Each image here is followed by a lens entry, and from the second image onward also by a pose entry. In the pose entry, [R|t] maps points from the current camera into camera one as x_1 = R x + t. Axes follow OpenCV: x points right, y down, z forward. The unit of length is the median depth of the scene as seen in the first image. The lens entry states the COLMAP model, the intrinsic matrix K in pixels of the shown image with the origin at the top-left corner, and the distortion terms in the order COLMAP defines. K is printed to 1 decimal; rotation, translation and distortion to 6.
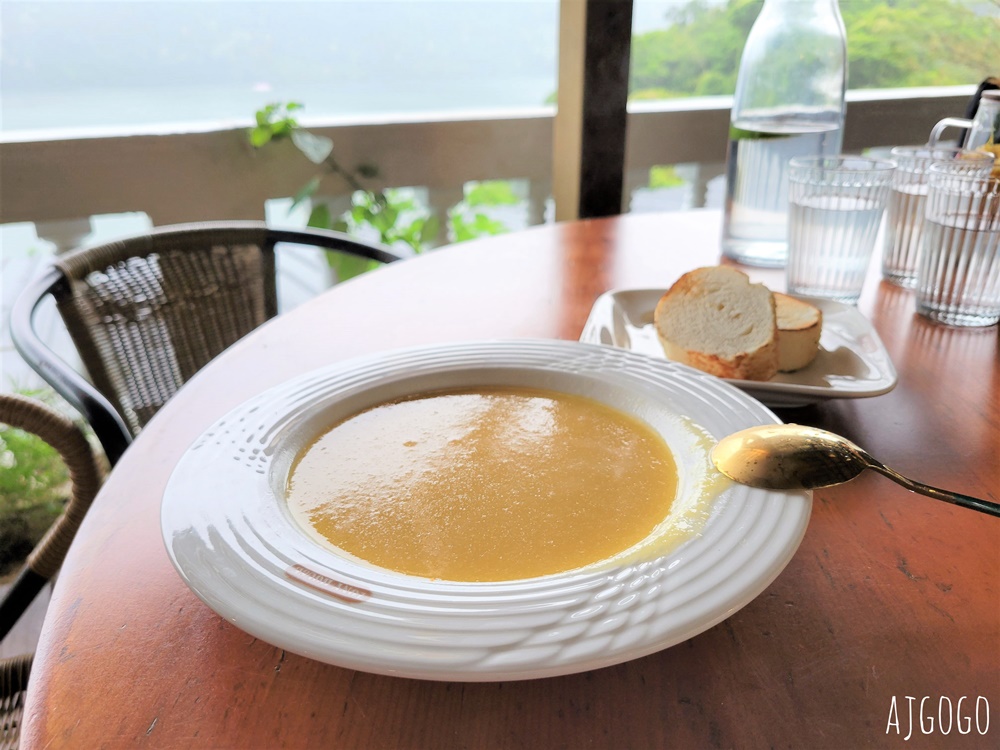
lens RADIAL K [[756.1, 0, 498.9], [0, 756.1, 363.8], [0, 0, 1]] dist [0.038883, -0.001168]
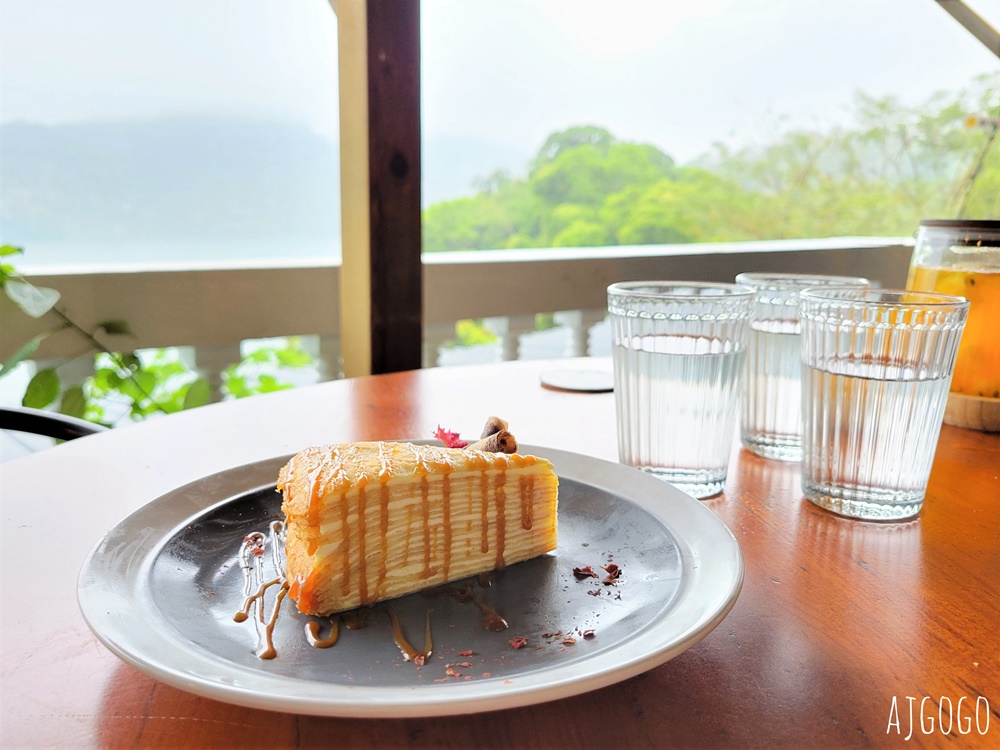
lens RADIAL K [[756.1, 0, 498.9], [0, 756.1, 363.8], [0, 0, 1]] dist [0.038883, -0.001168]
pose [[0.974987, -0.021402, 0.221227, 0.046073], [0.066990, 0.977363, -0.200682, -0.023722], [-0.211924, 0.210483, 0.954351, 0.135664]]
